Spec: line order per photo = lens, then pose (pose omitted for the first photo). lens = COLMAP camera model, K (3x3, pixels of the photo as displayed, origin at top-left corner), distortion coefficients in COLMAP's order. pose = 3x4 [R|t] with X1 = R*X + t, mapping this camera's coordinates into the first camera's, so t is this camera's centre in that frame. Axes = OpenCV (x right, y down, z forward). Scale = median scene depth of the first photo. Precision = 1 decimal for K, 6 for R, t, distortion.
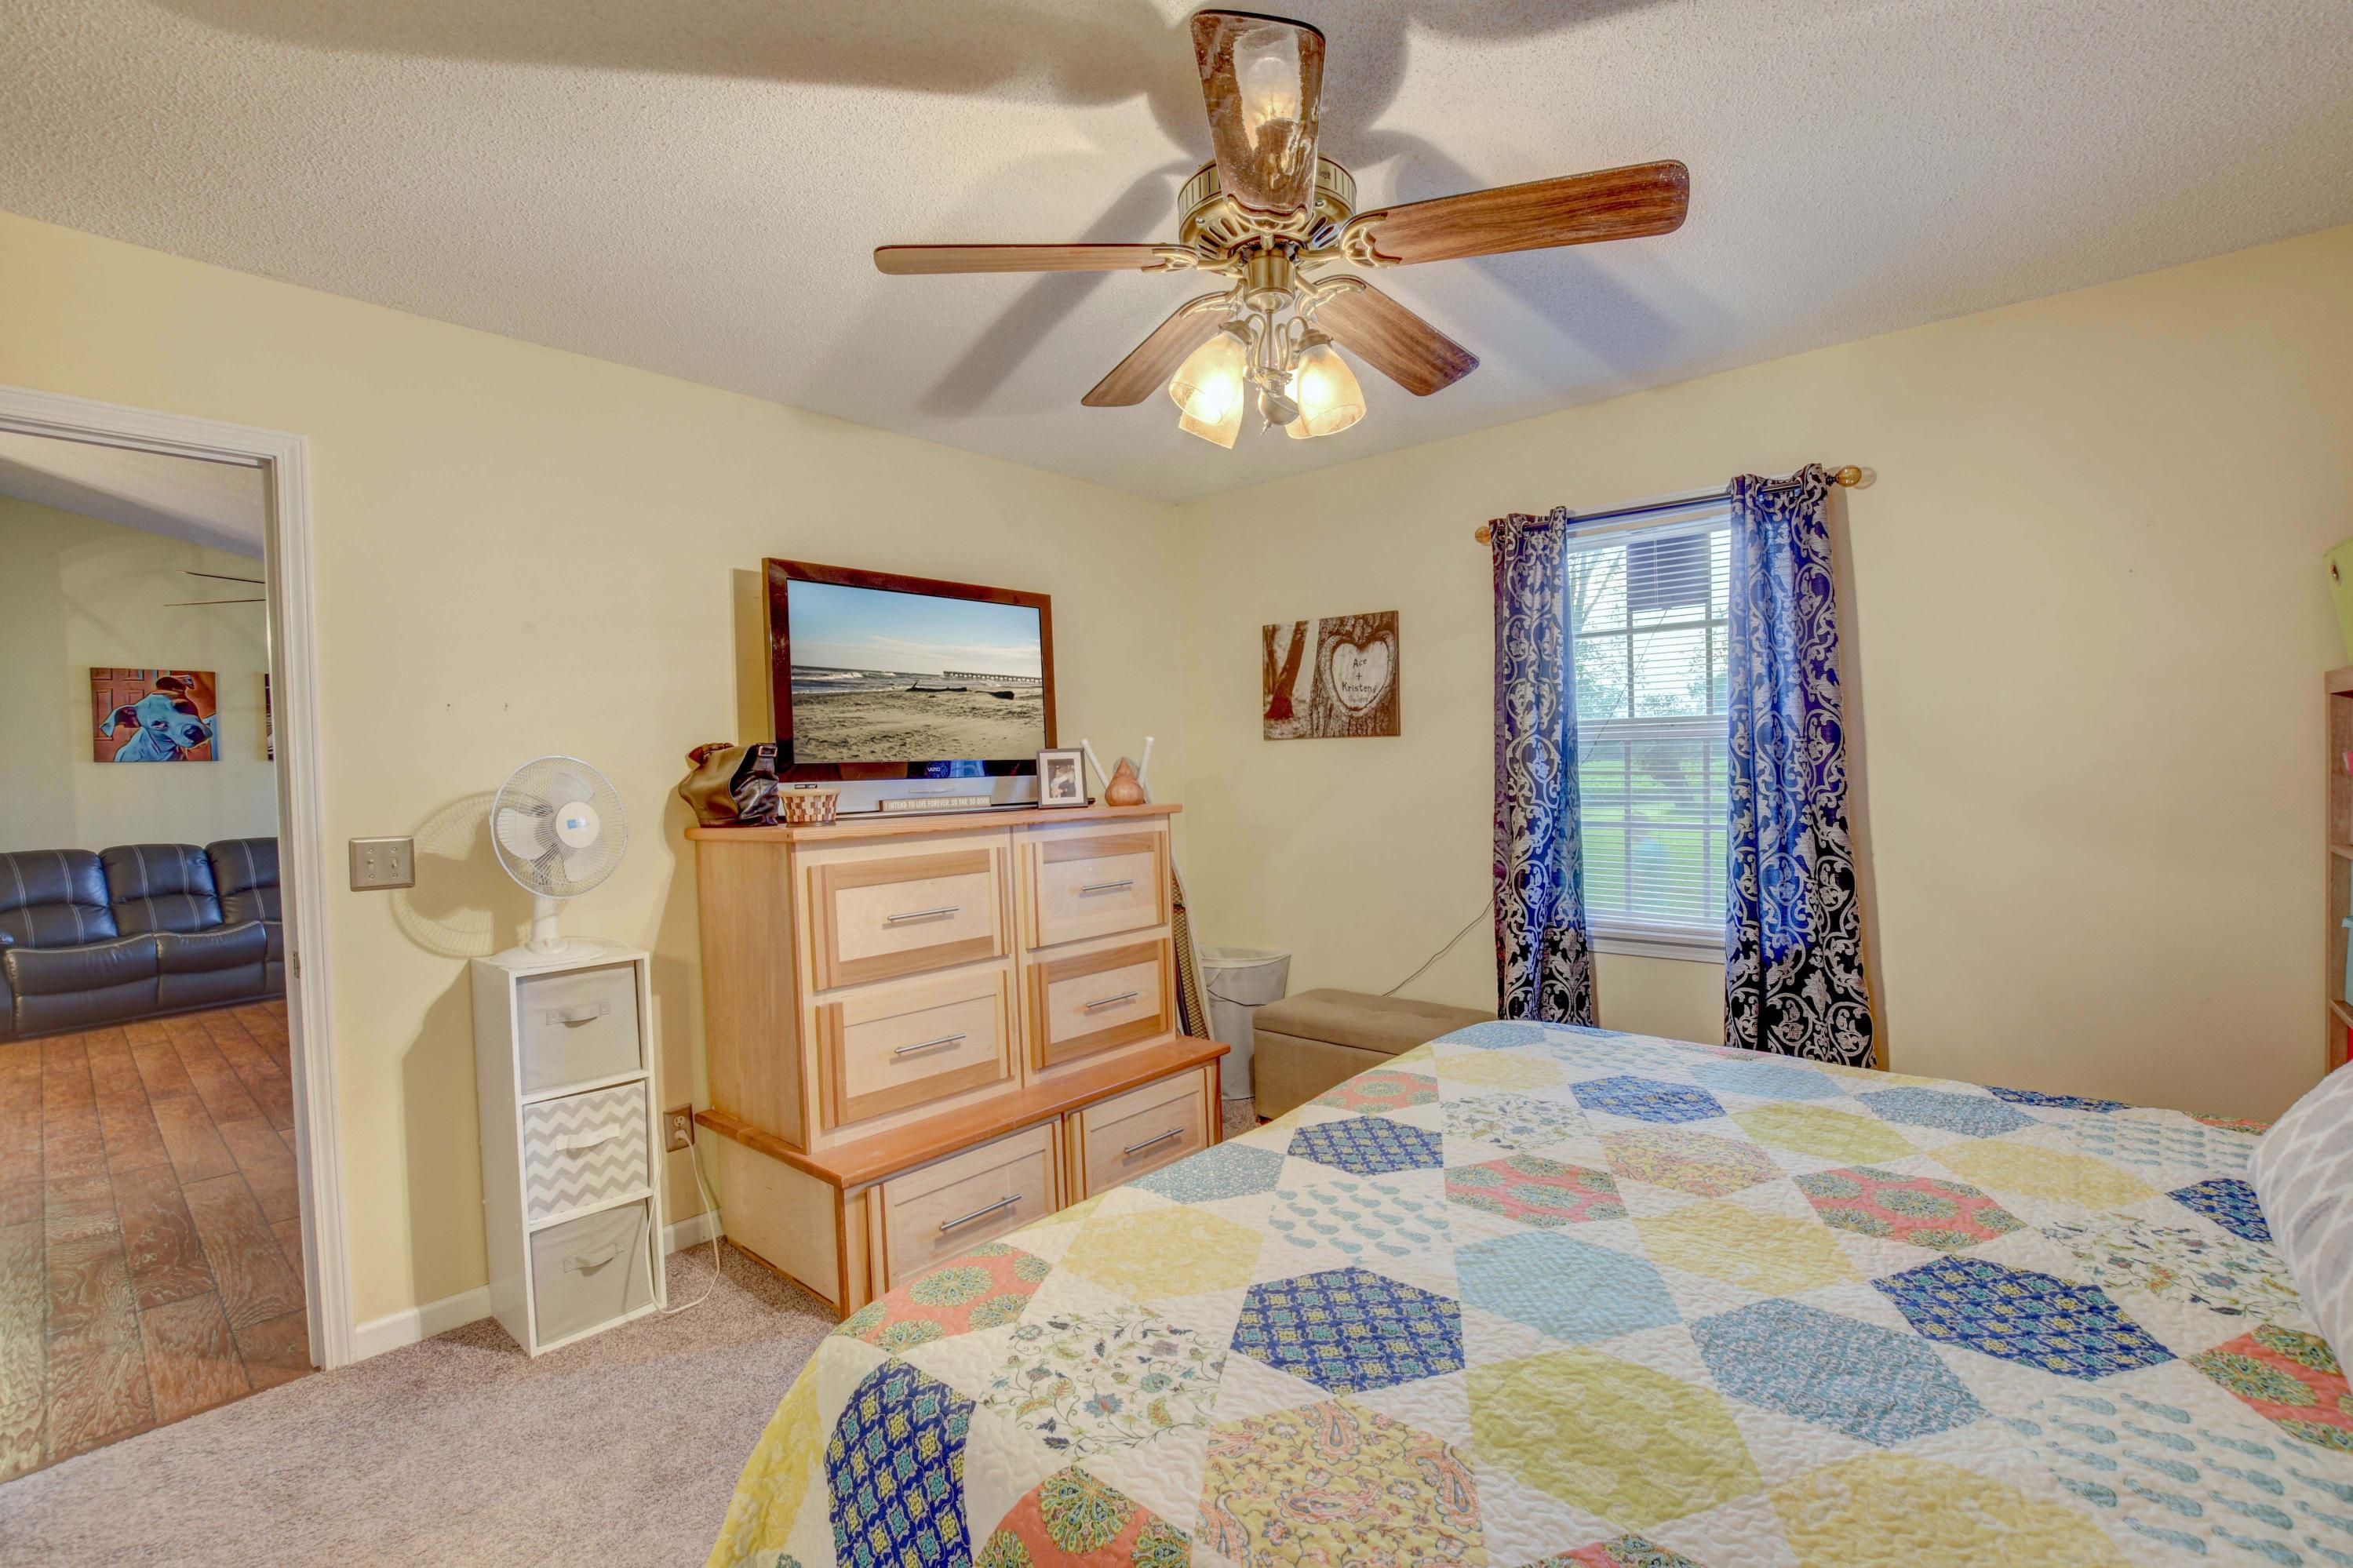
lens RADIAL K [[1039.9, 0, 1183.1], [0, 1039.9, 778.2], [0, 0, 1]] dist [-0.014763, -0.000147]
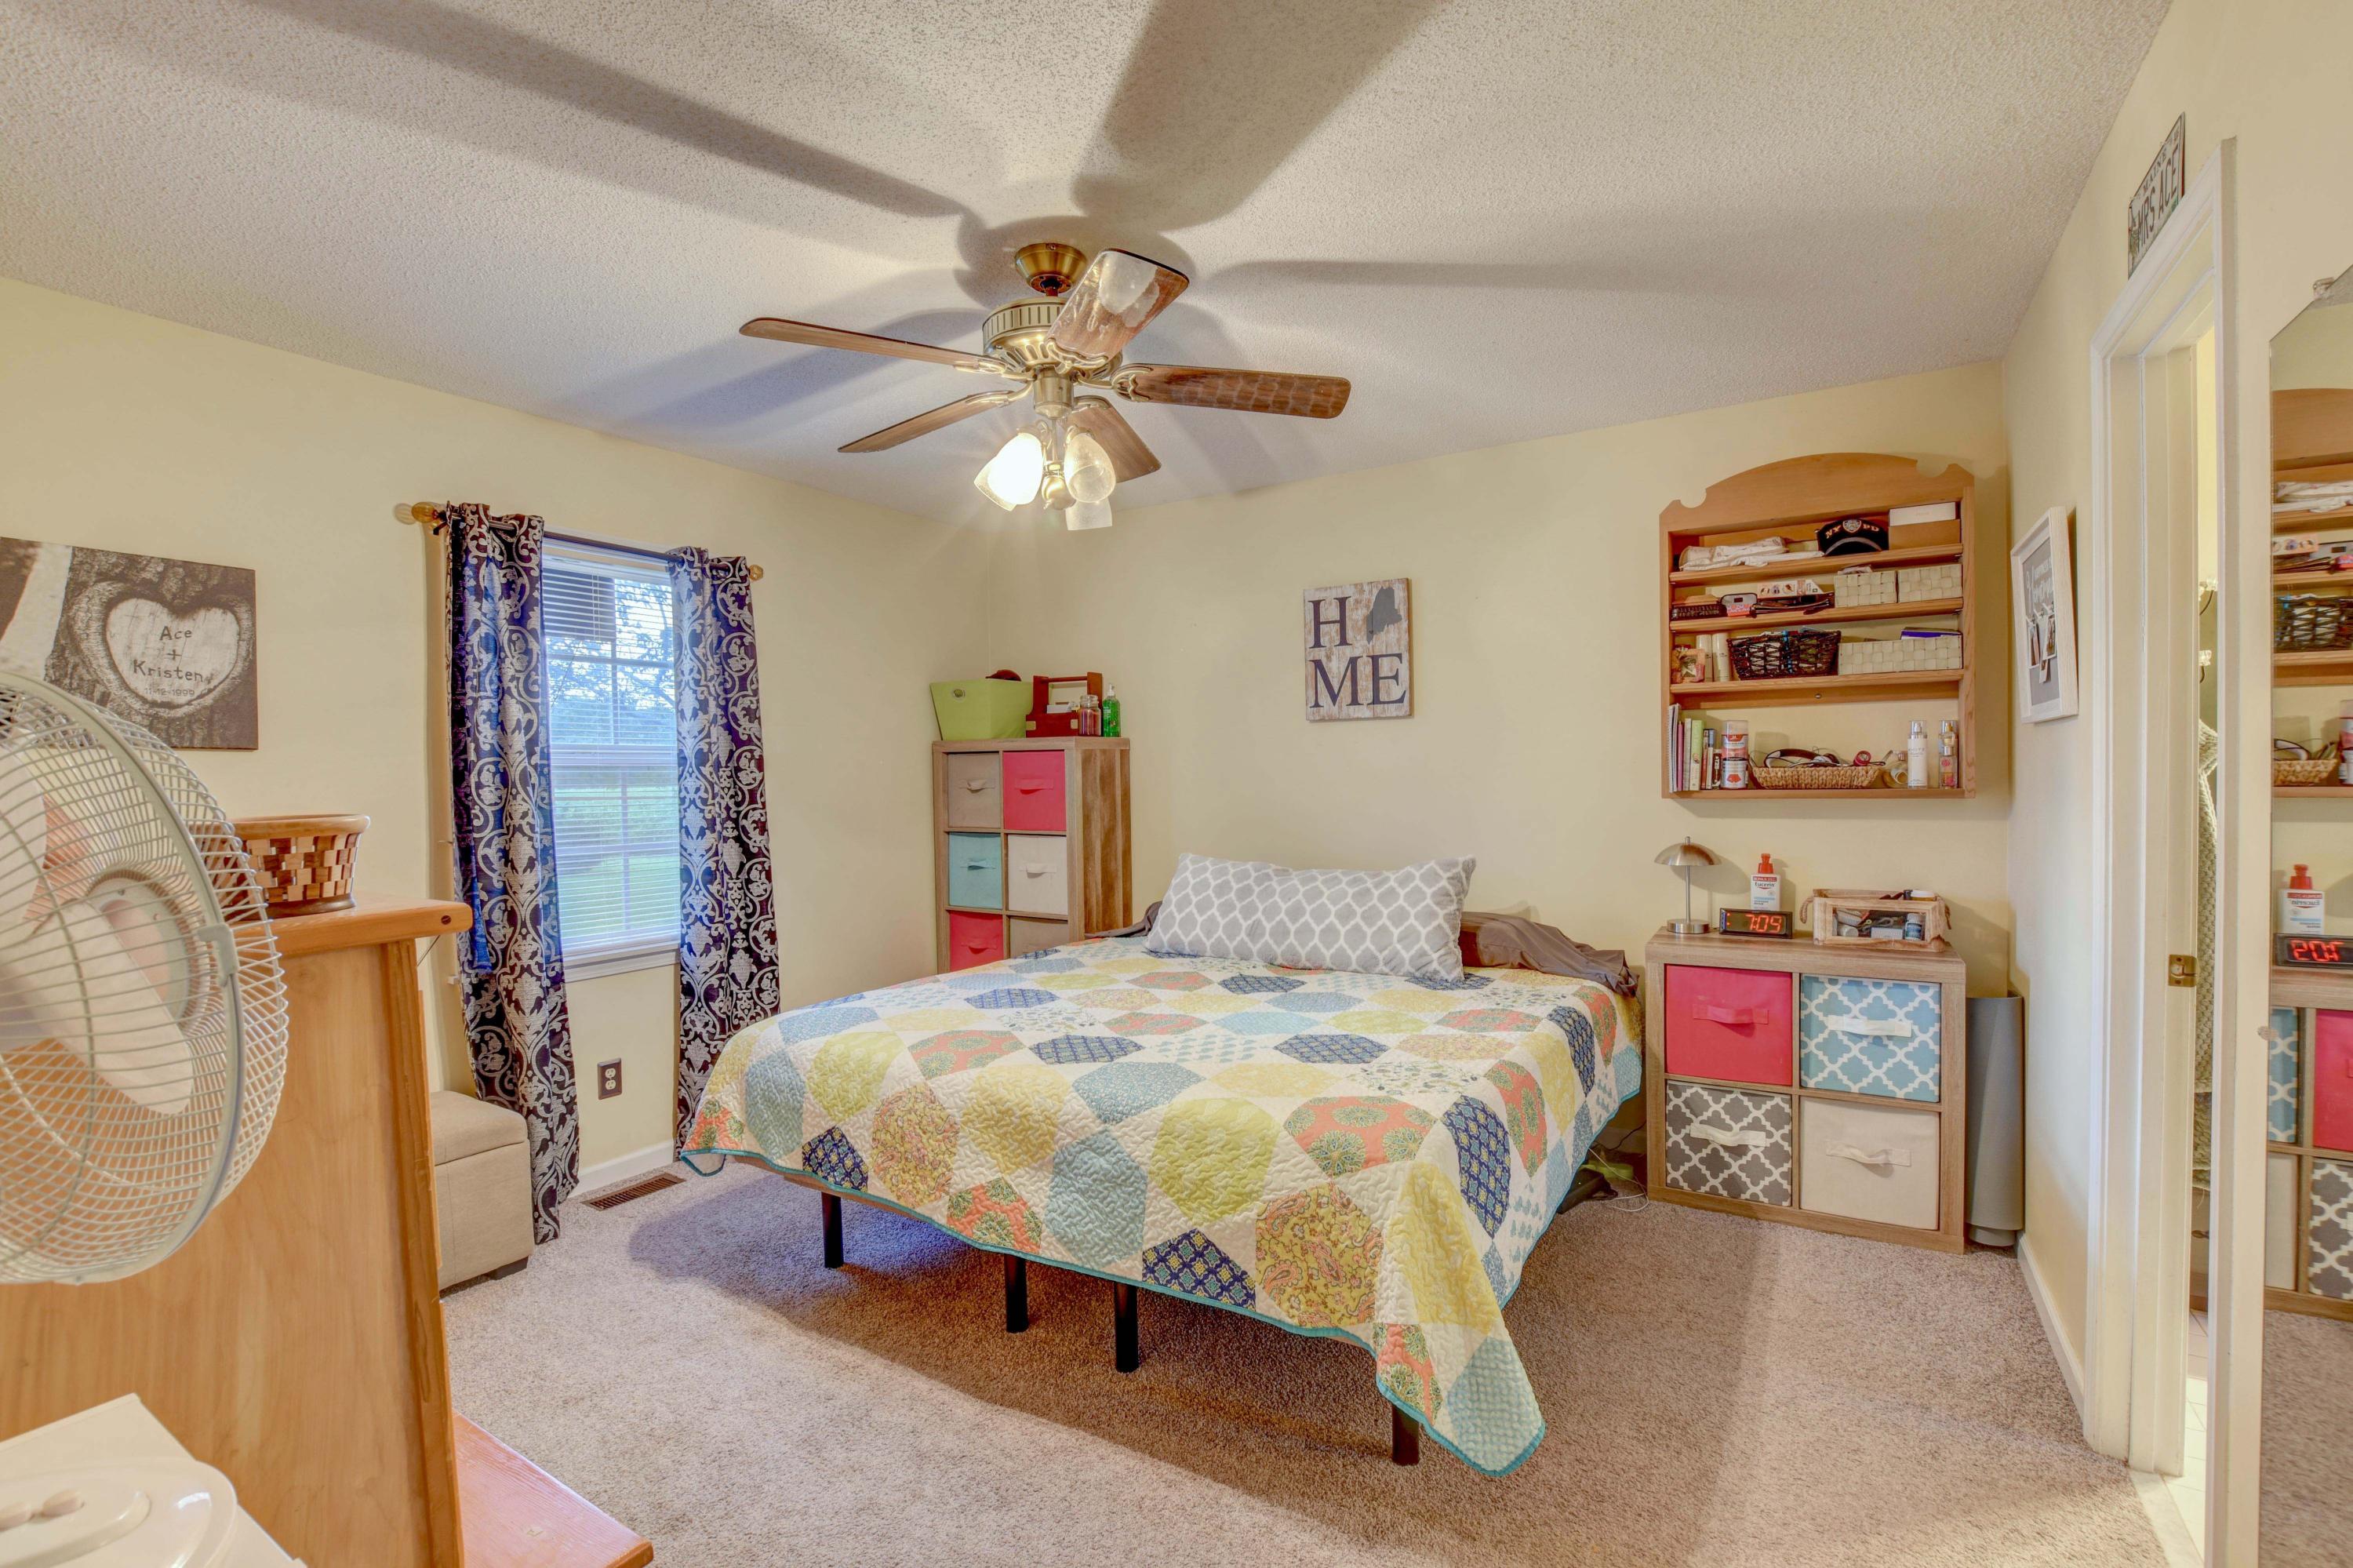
lens RADIAL K [[1040.1, 0, 1176.5], [0, 1040.1, 790.4], [0, 0, 1]] dist [-0.014763, -0.000147]
pose [[-0.160806, 0.008158, 0.986952, -0.692586], [0.030779, 0.999521, -0.003247, 0.008043], [-0.986506, 0.029855, -0.160980, 0.618704]]
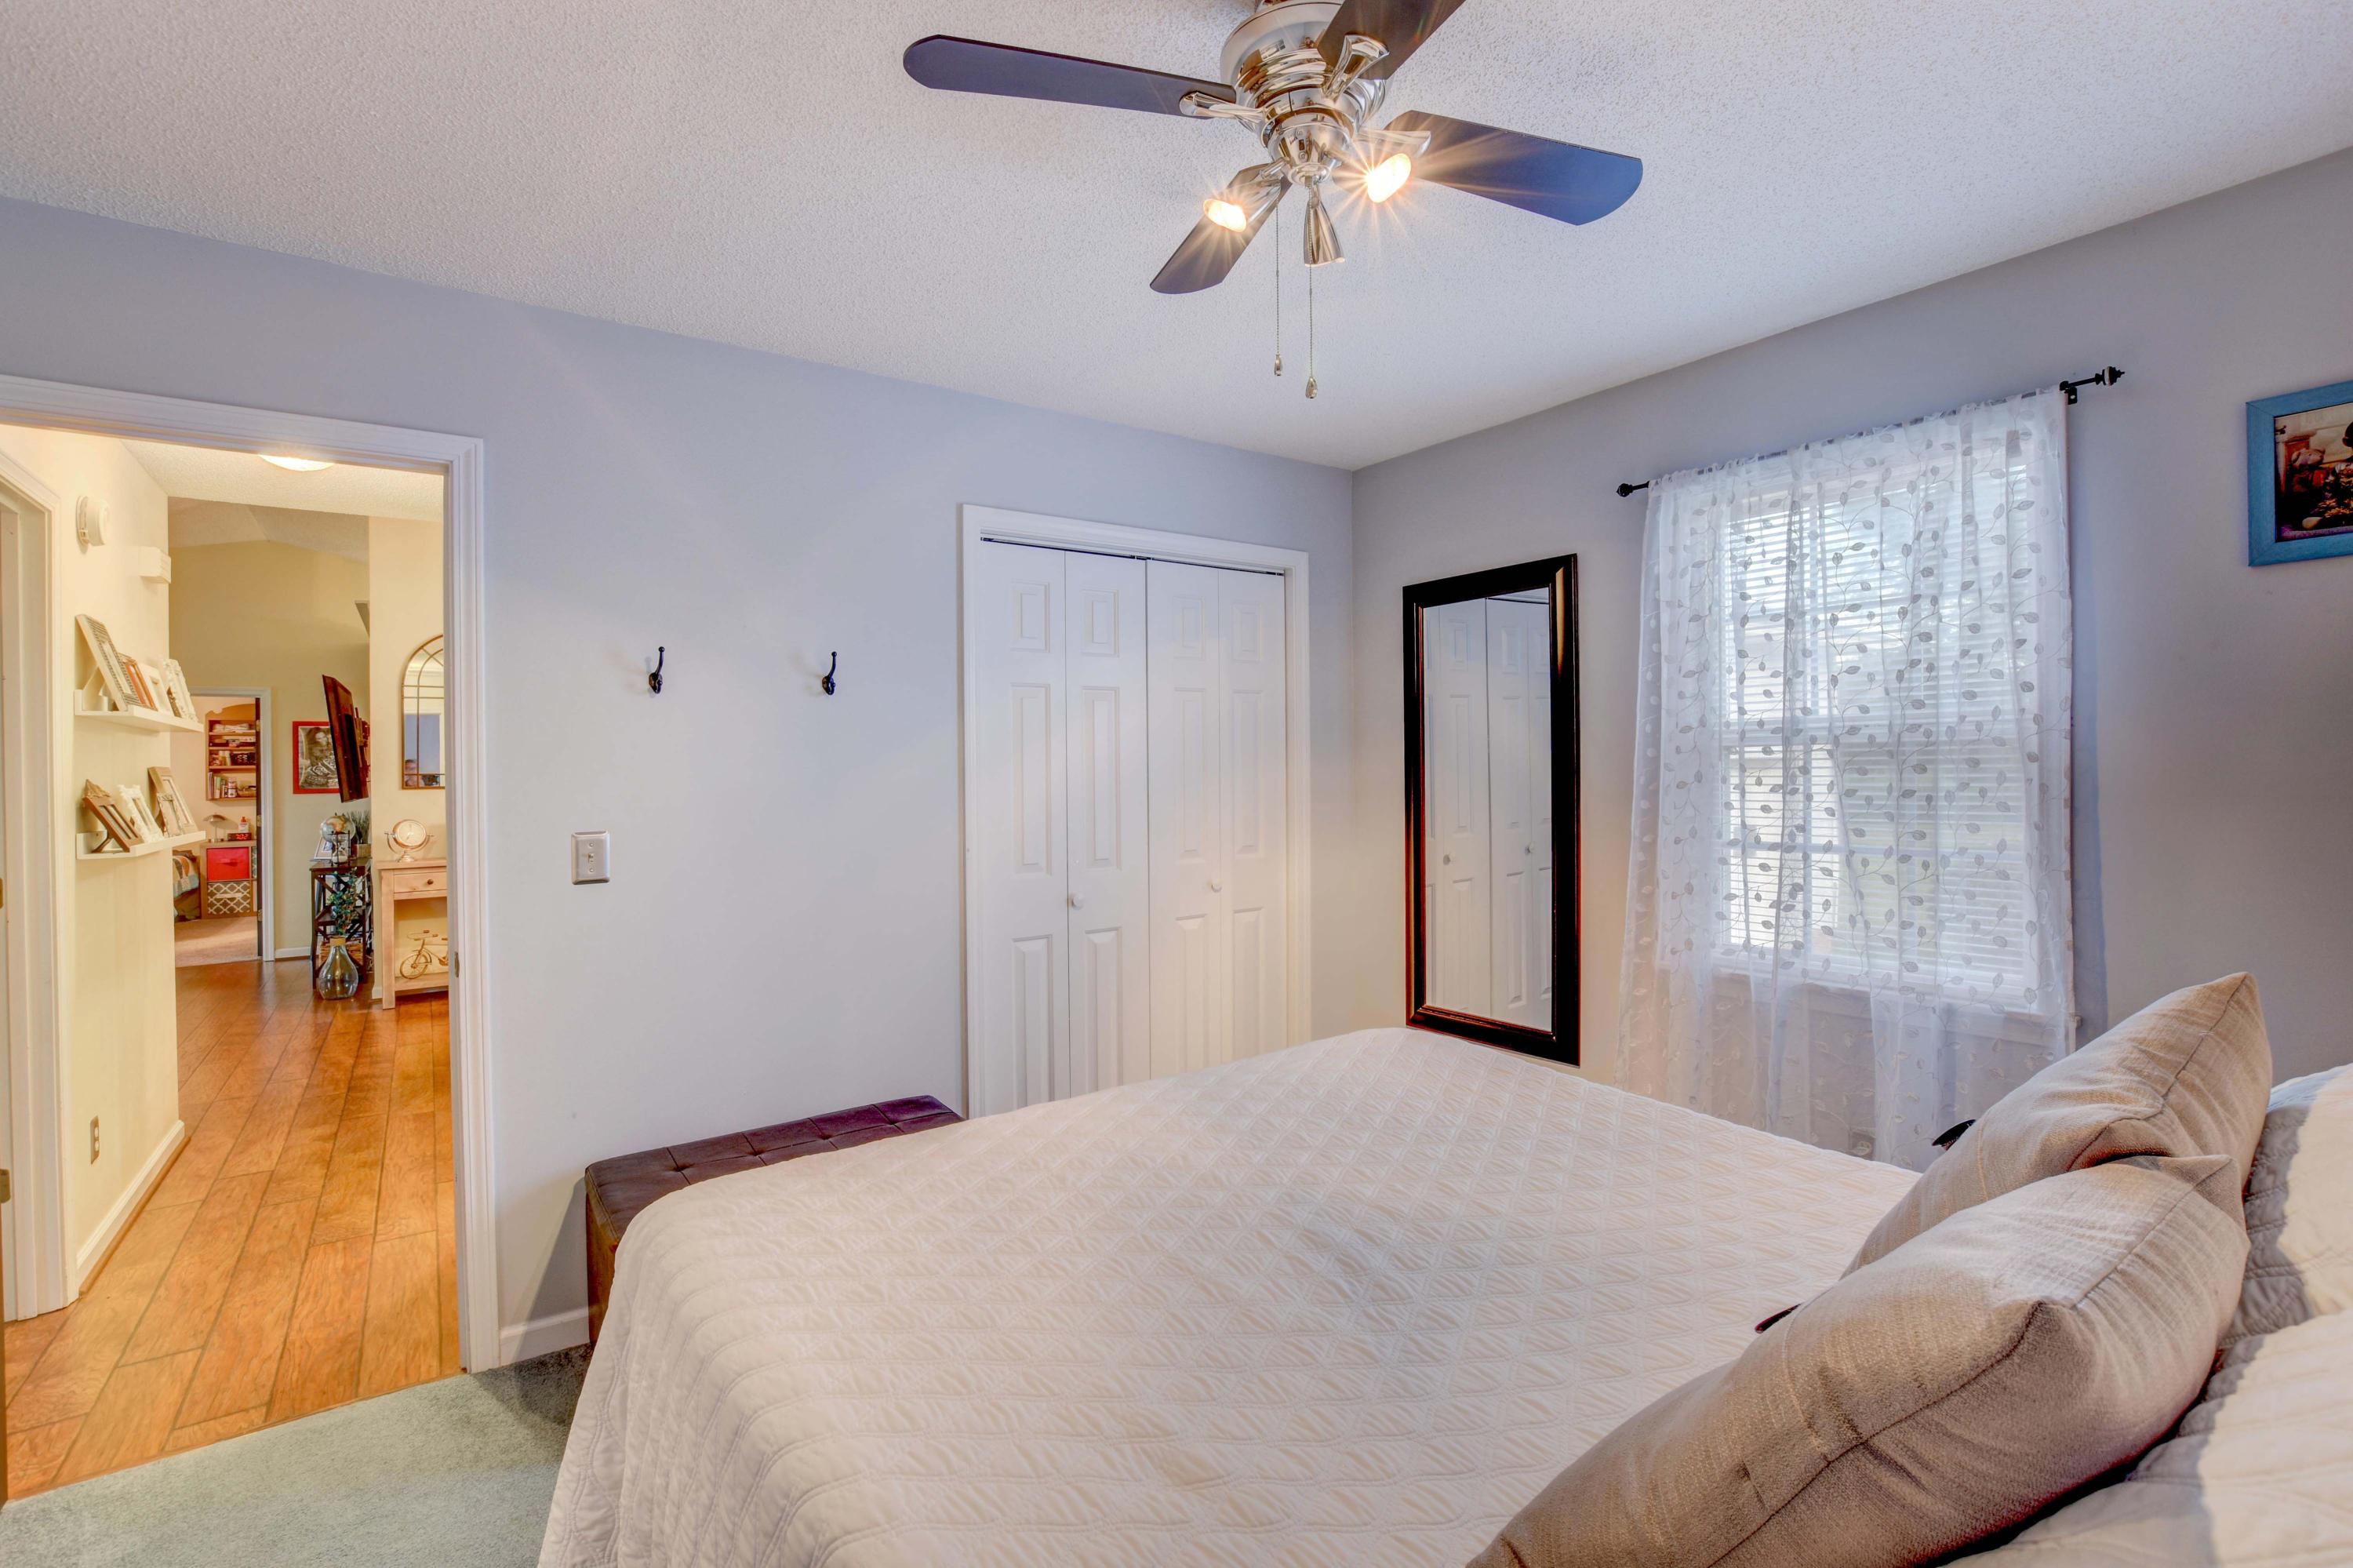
lens RADIAL K [[1040.1, 0, 1172.5], [0, 1040.1, 778.3], [0, 0, 1]] dist [-0.014763, -0.000147]
pose [[-0.971453, 0.028998, 0.235453, -2.419254], [0.032598, 0.999403, 0.011410, 0.014708], [-0.234982, 0.018759, -0.971819, 1.726698]]
